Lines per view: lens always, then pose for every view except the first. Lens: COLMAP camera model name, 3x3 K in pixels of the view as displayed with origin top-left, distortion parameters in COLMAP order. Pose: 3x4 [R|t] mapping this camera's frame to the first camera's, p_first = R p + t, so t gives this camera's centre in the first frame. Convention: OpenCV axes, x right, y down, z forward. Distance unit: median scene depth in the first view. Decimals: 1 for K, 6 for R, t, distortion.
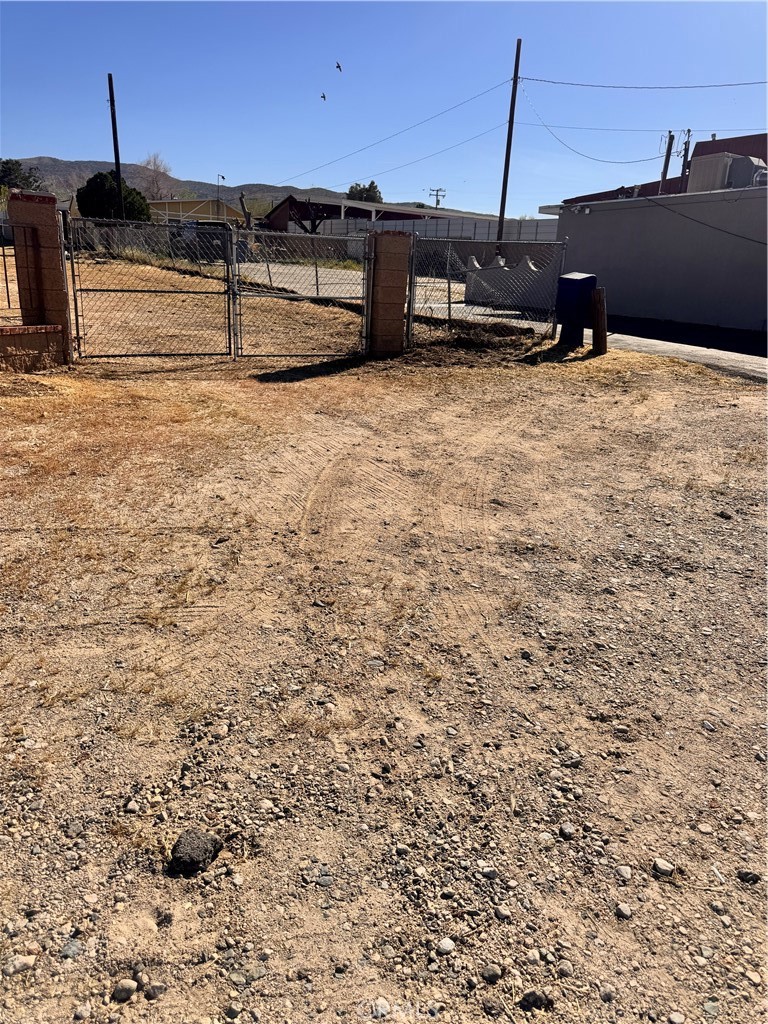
lens RADIAL K [[728.7, 0, 392.8], [0, 728.7, 498.6], [0, 0, 1]] dist [0.062882, -0.089322]
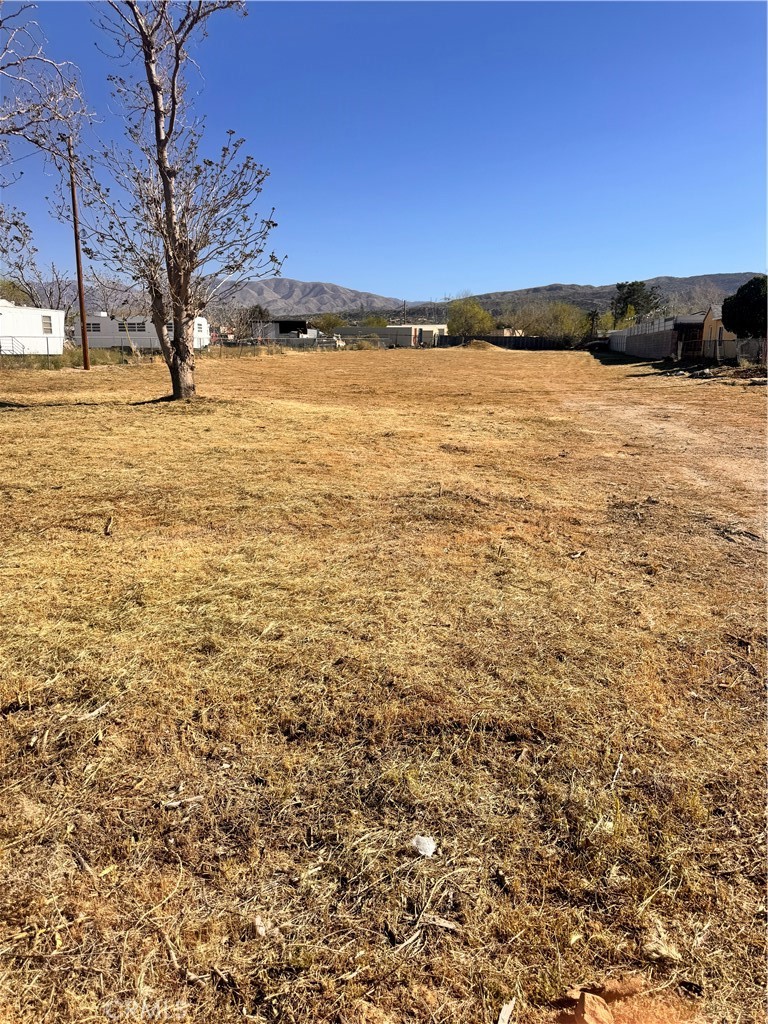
lens RADIAL K [[717.0, 0, 385.8], [0, 717.0, 508.1], [0, 0, 1]] dist [0.169224, -0.350942]
pose [[0.724021, 0.093644, -0.683392, -0.120975], [-0.177366, 0.982703, -0.053253, -0.066584], [0.666585, 0.159766, 0.728107, 0.159683]]
